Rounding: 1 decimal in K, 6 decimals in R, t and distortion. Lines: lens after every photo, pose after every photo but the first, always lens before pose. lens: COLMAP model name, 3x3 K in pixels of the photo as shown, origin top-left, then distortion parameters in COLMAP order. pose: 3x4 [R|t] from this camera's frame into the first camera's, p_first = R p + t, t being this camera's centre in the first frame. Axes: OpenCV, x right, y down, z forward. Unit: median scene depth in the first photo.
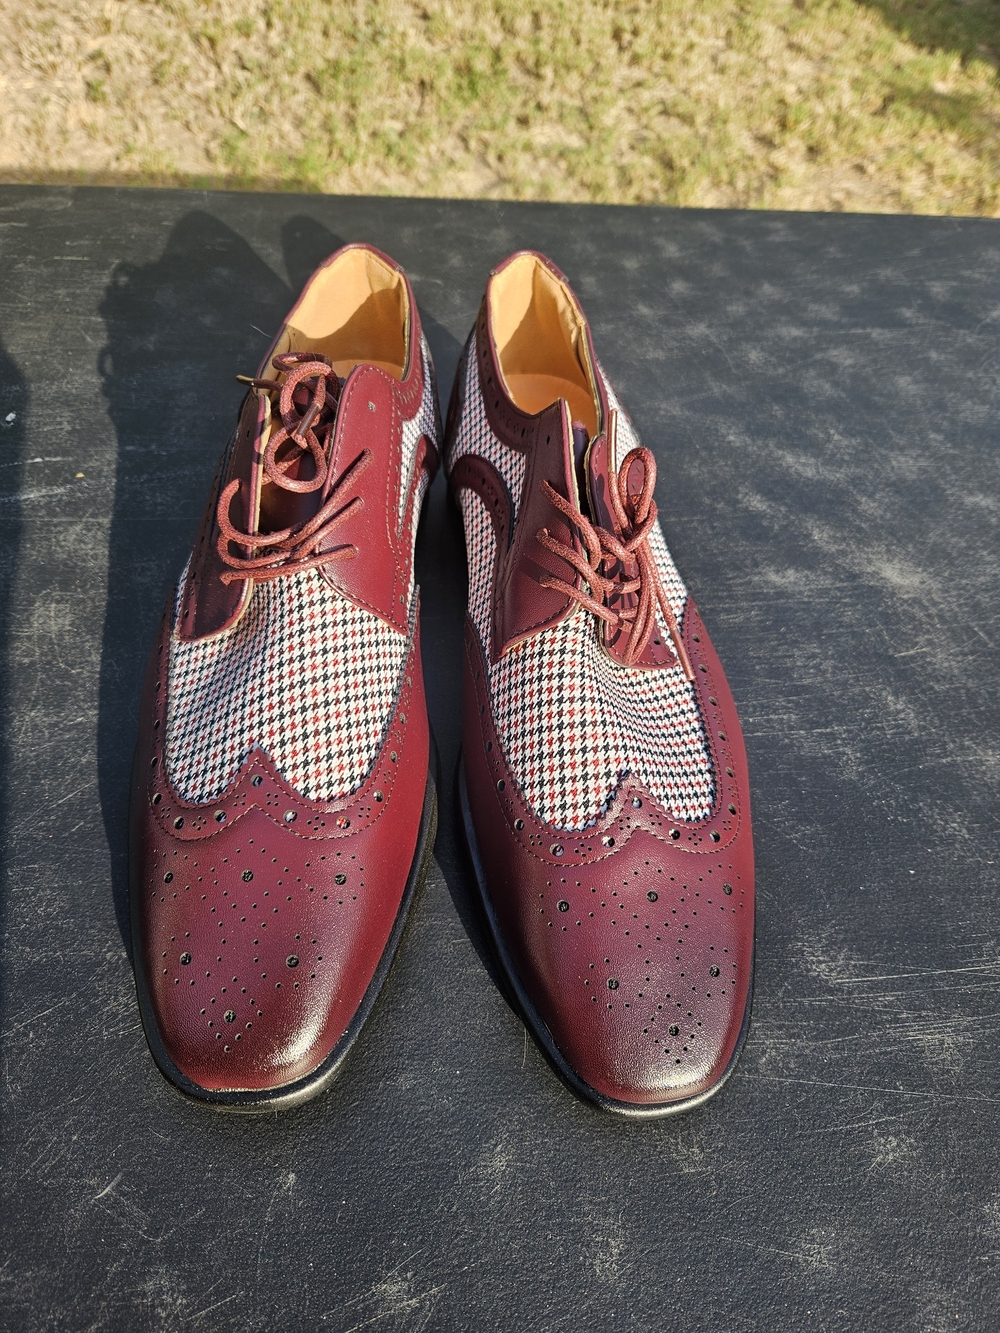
lens RADIAL K [[894.8, 0, 514.2], [0, 894.8, 672.2], [0, 0, 1]] dist [0.033612, -0.037209]
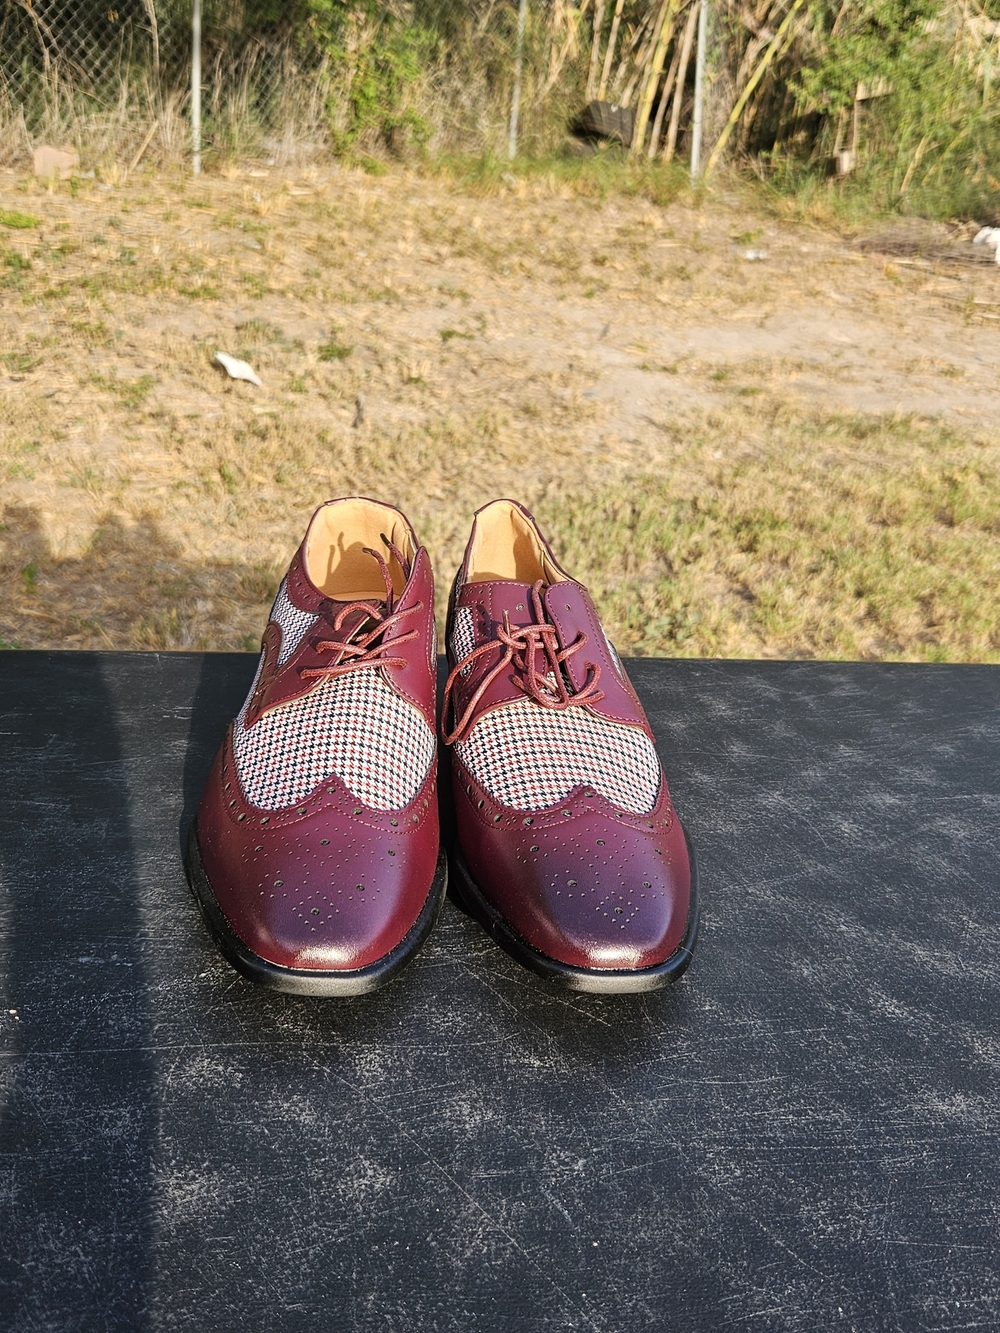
lens RADIAL K [[1327.5, 0, 518.9], [0, 1327.5, 670.9], [0, 0, 1]] dist [0.064462, -0.093365]
pose [[0.984928, 0.083046, -0.151726, -0.128960], [-0.142012, 0.889034, -0.435261, -0.287421], [0.098742, 0.450247, 0.887427, 0.199481]]
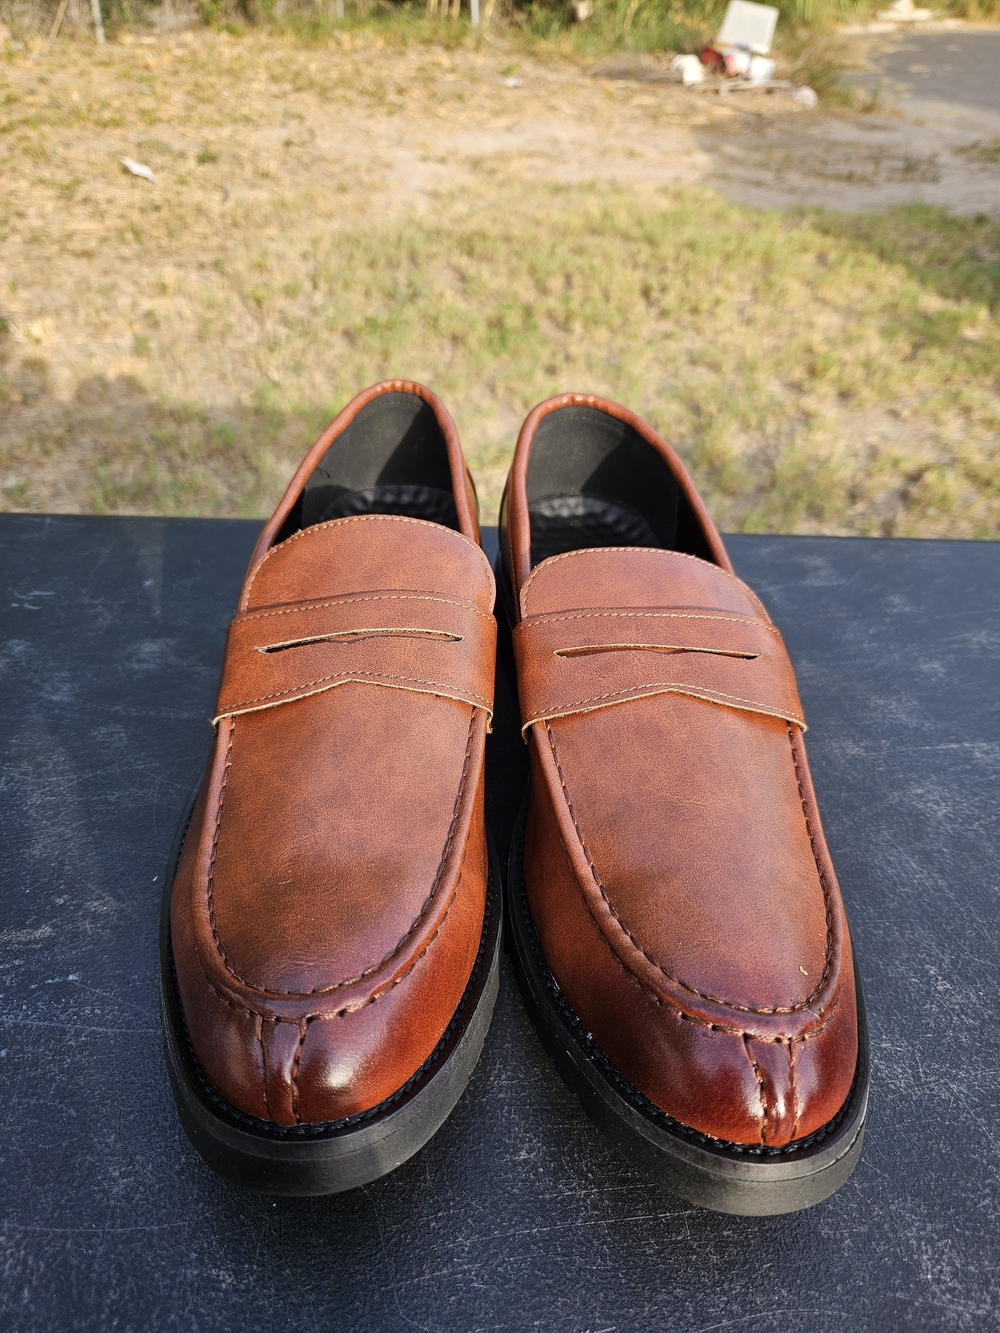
lens RADIAL K [[901.1, 0, 505.8], [0, 901.1, 677.1], [0, 0, 1]] dist [0.030092, -0.037344]
pose [[0.998293, 0.013939, -0.056719, 0.020907], [-0.025377, 0.978166, -0.206271, -0.060412], [0.052606, 0.207358, 0.976850, 0.071301]]
